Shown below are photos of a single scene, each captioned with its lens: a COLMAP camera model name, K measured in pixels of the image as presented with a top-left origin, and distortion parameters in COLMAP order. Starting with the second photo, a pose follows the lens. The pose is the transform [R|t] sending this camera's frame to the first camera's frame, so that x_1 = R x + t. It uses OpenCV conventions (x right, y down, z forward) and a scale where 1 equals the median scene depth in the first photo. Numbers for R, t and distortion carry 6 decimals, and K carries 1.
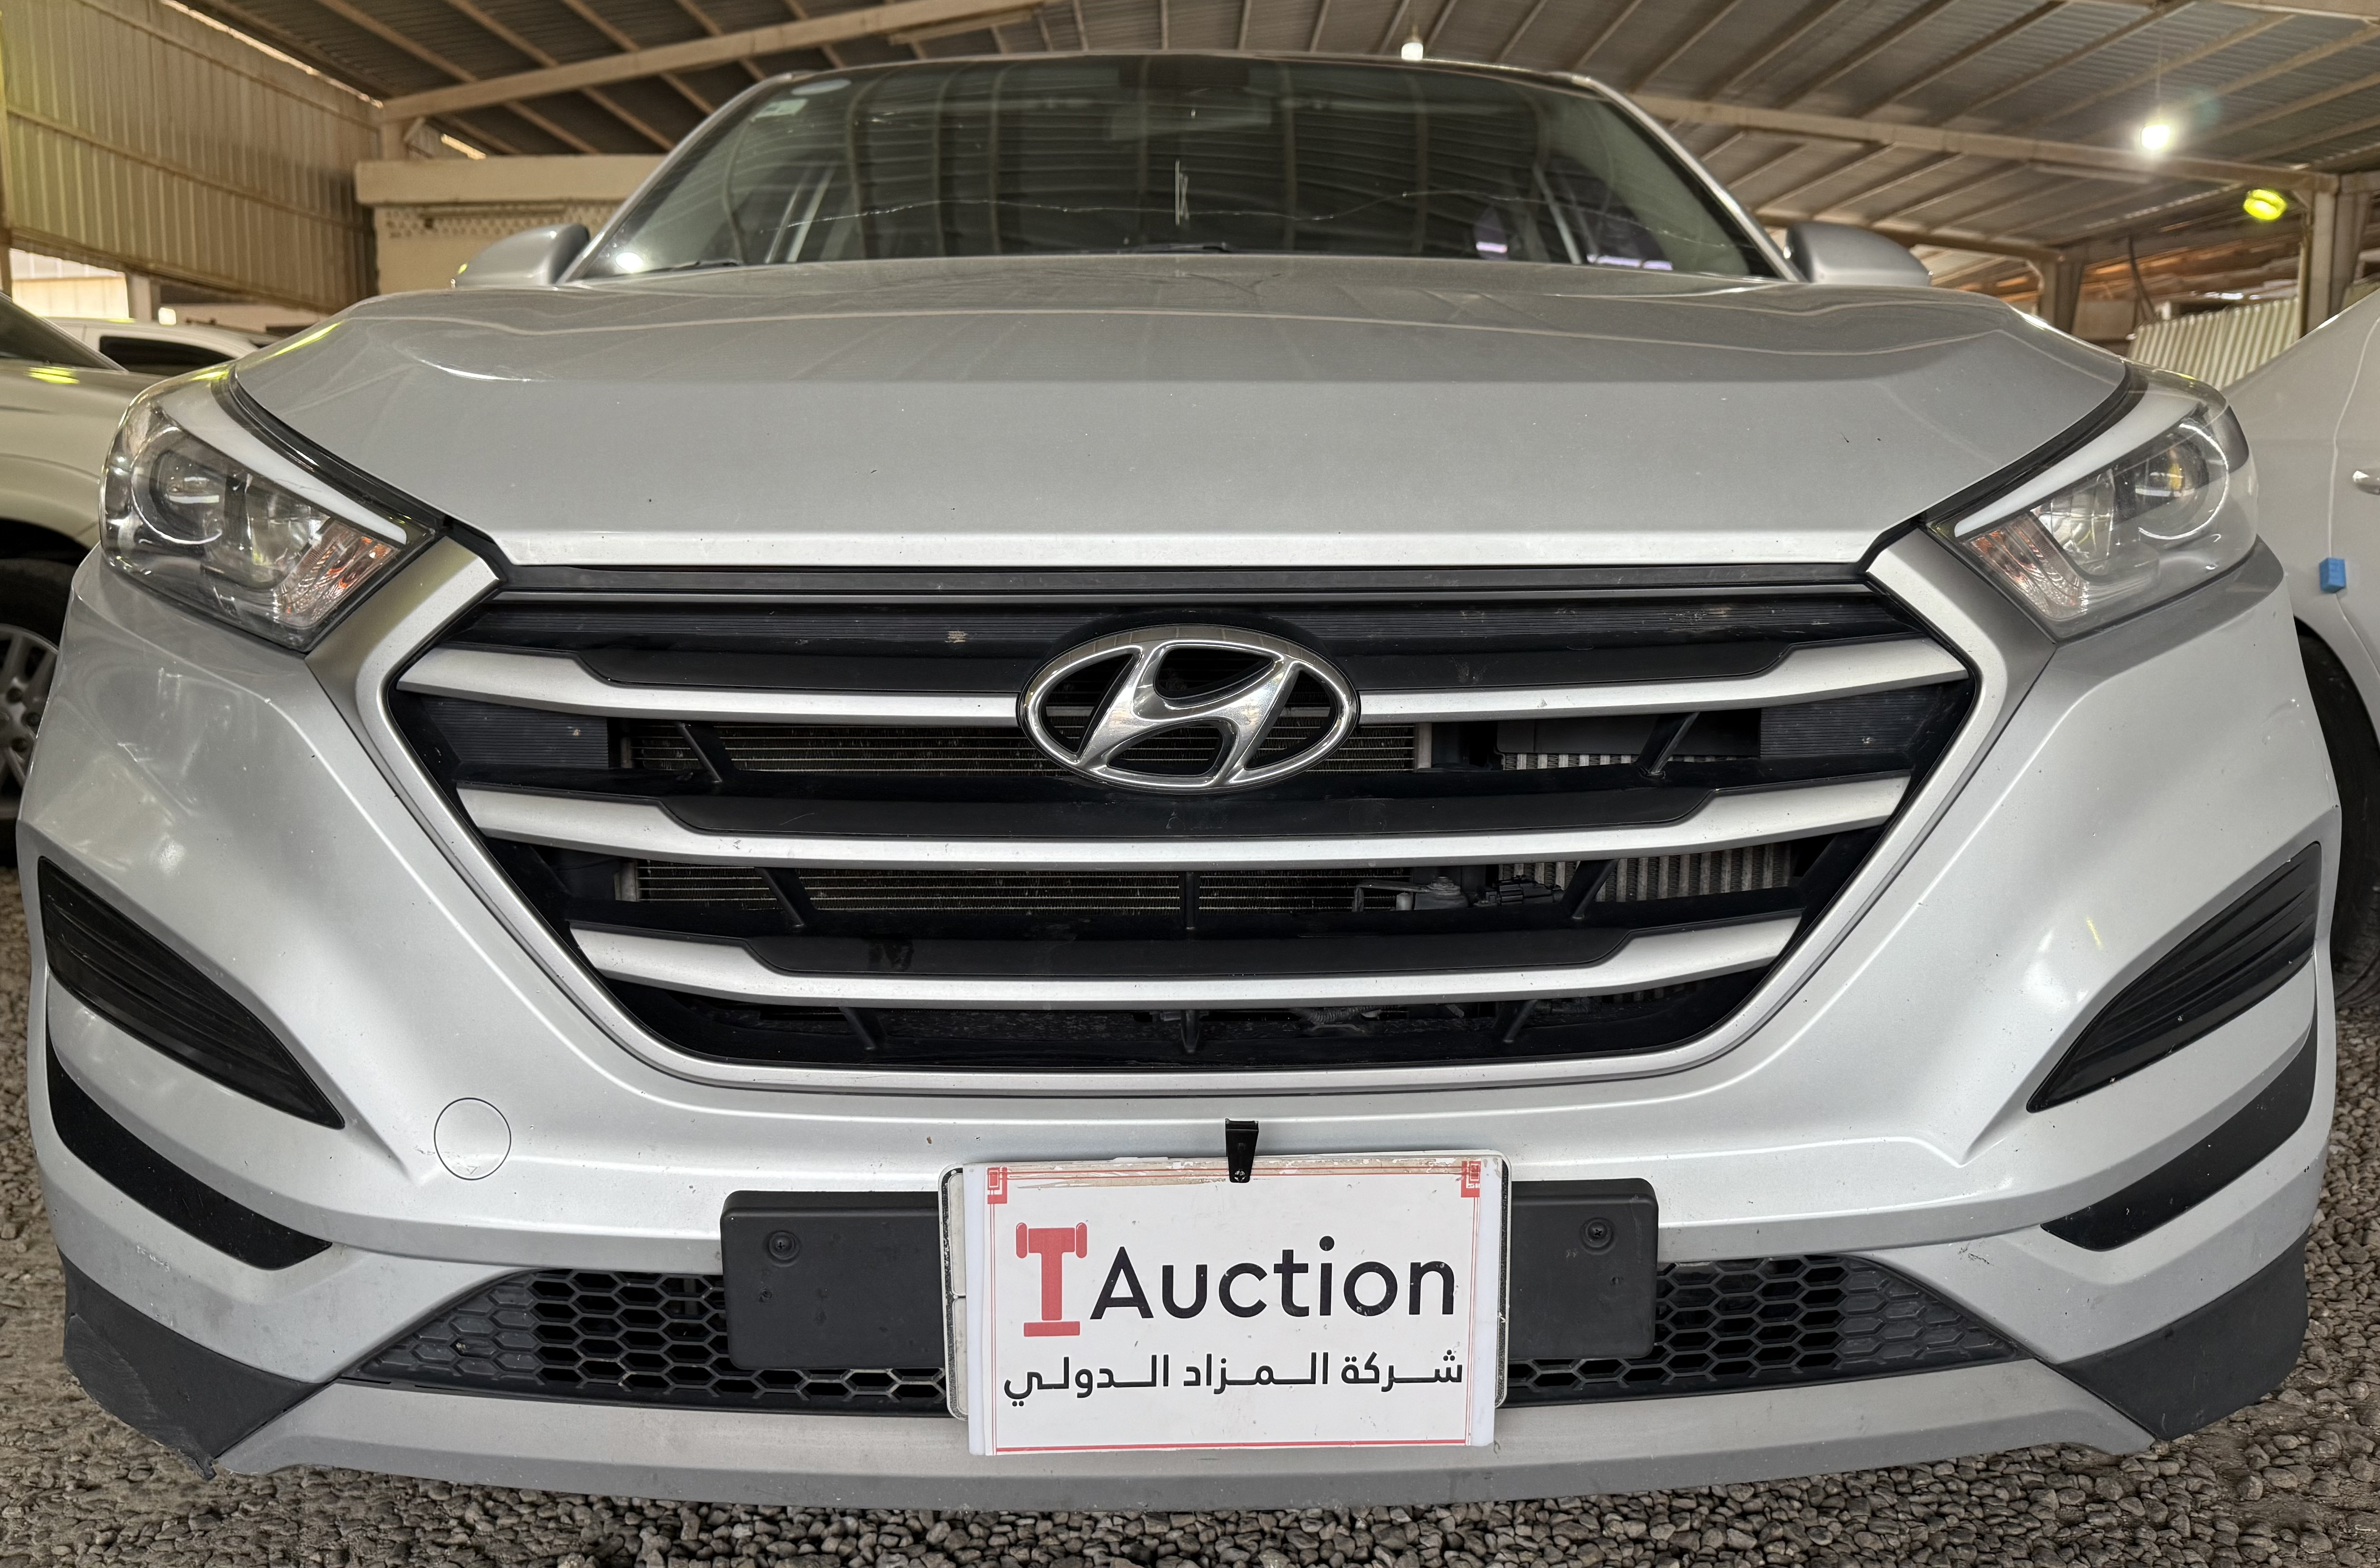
lens RADIAL K [[1689.0, 0, 1205.4], [0, 1689.0, 782.8], [0, 0, 1]] dist [0.026508, -0.017468]
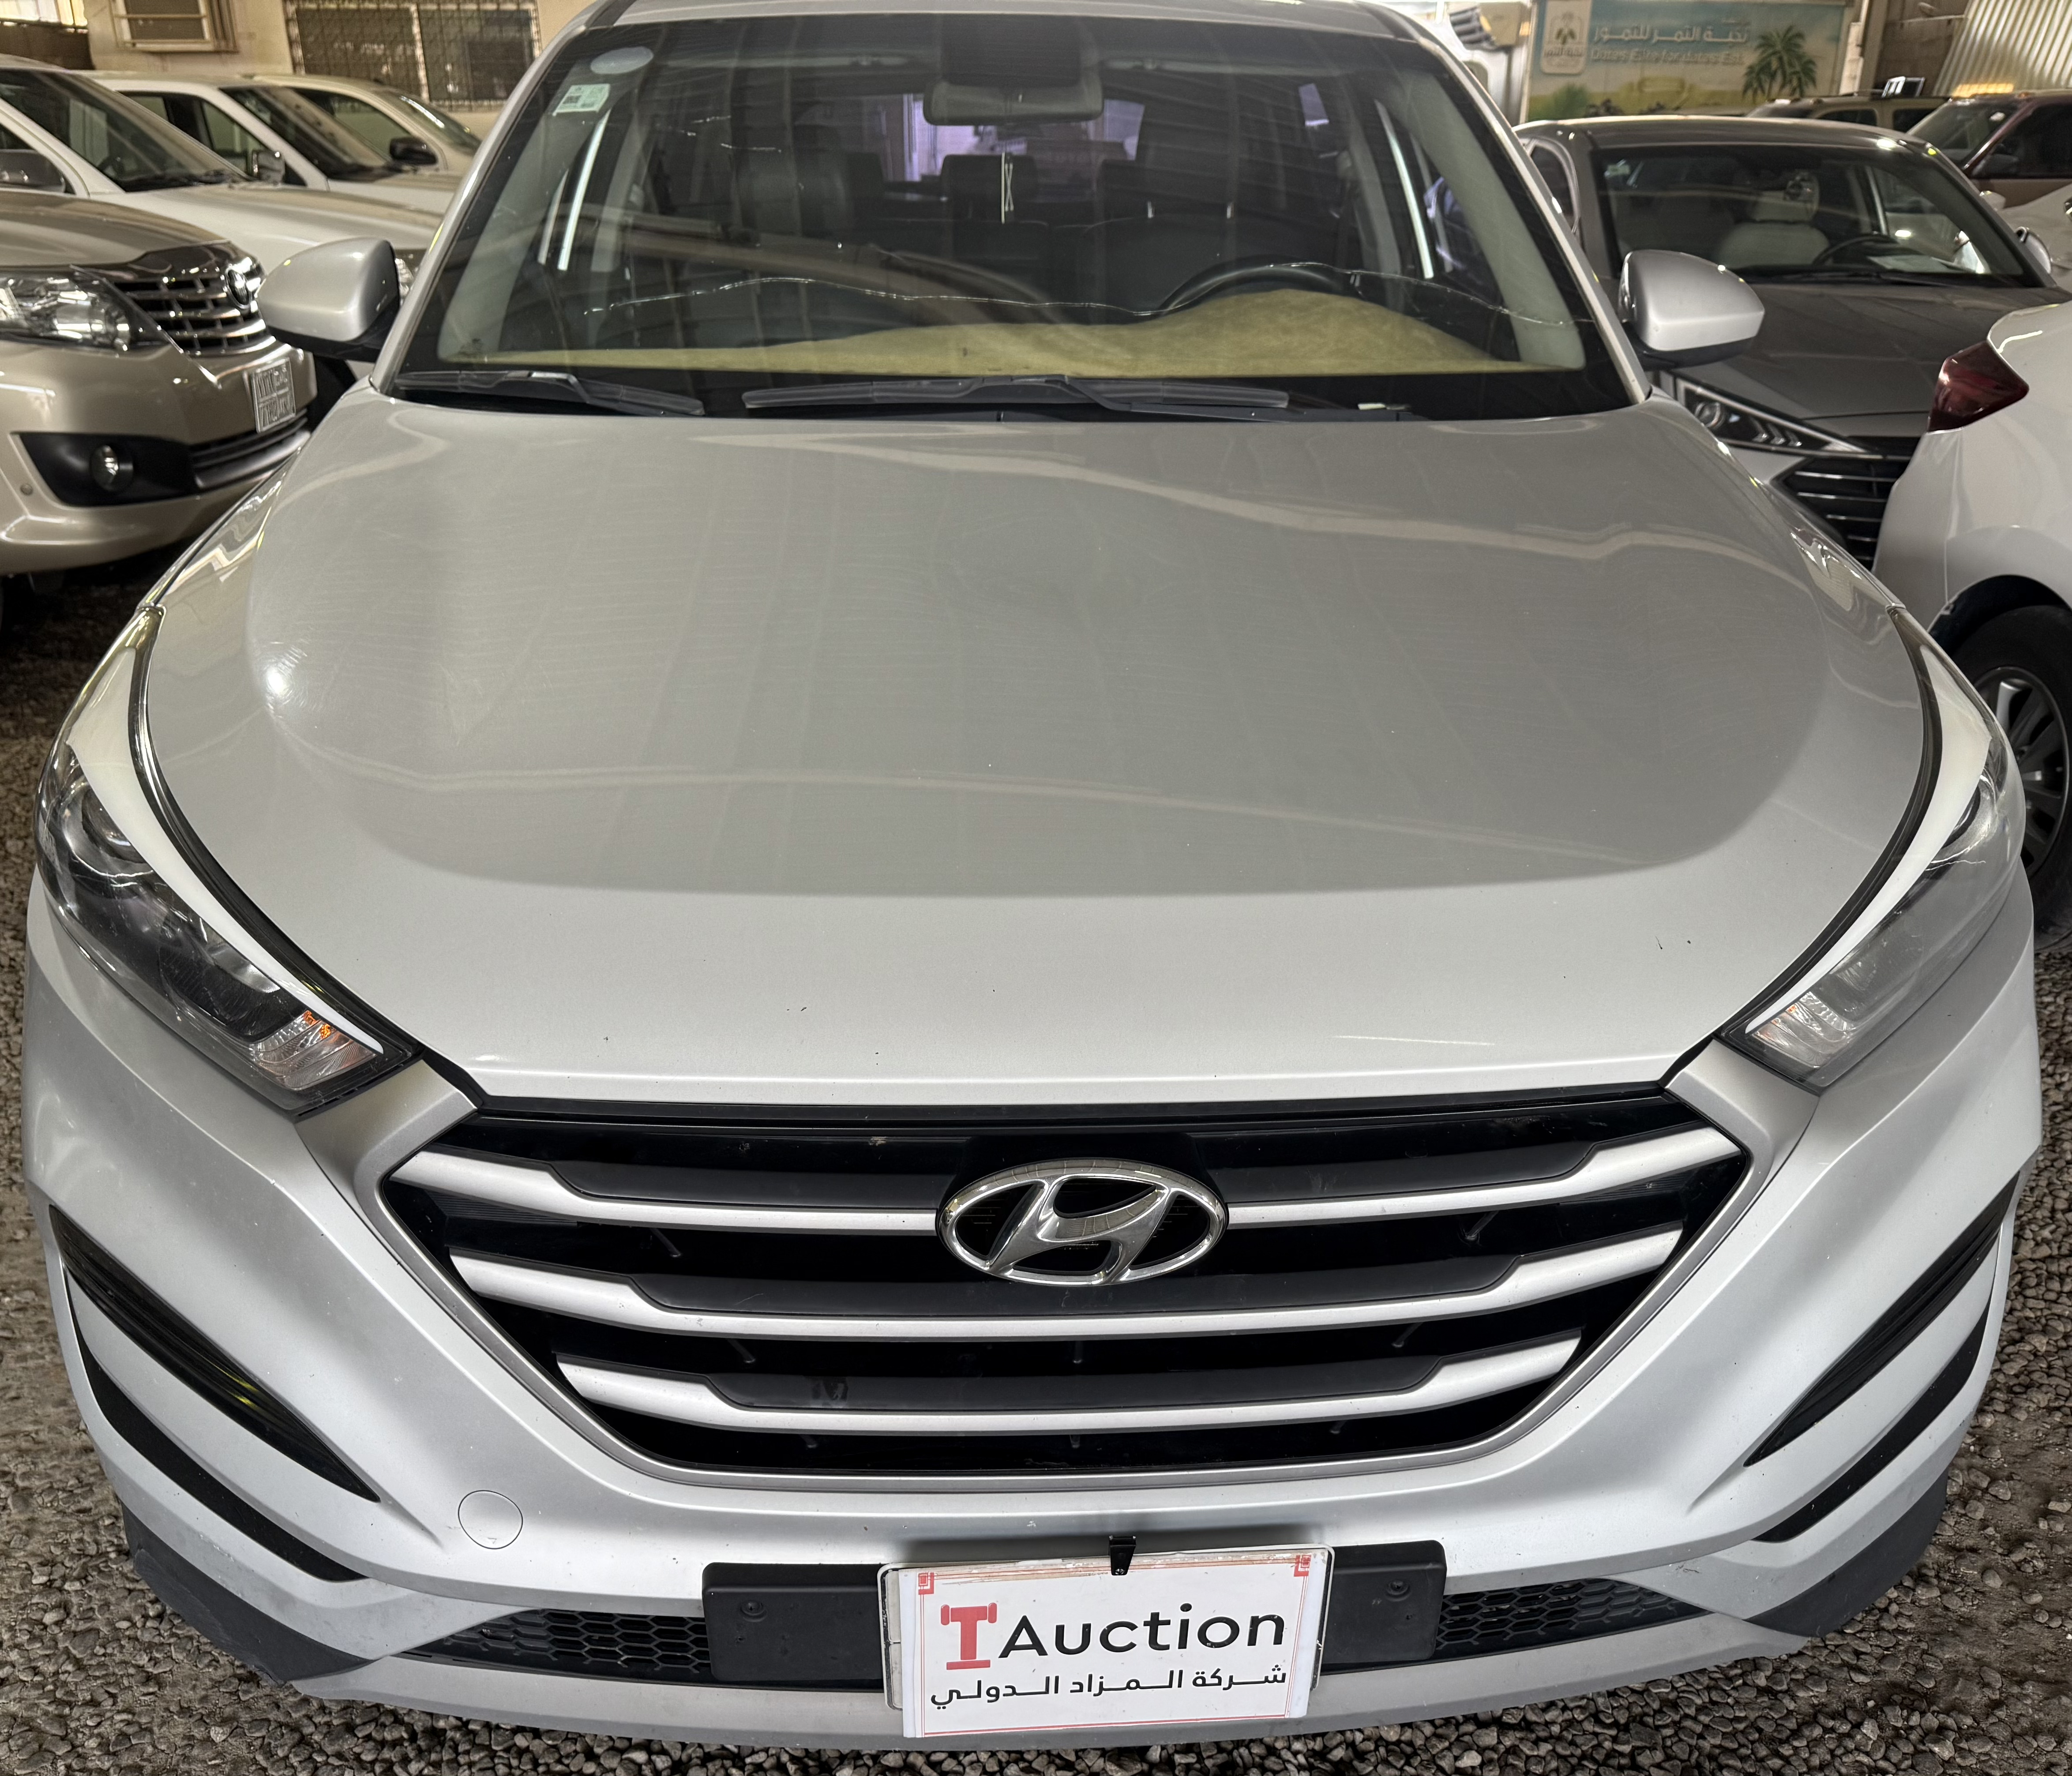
lens RADIAL K [[1667.0, 0, 1034.4], [0, 1667.0, 889.3], [0, 0, 1]] dist [0.005530, 0.002774]
pose [[0.999423, -0.002654, 0.033868, -0.080986], [-0.006790, 0.961216, 0.275712, -0.577799], [-0.033286, -0.275783, 0.960643, -0.046397]]
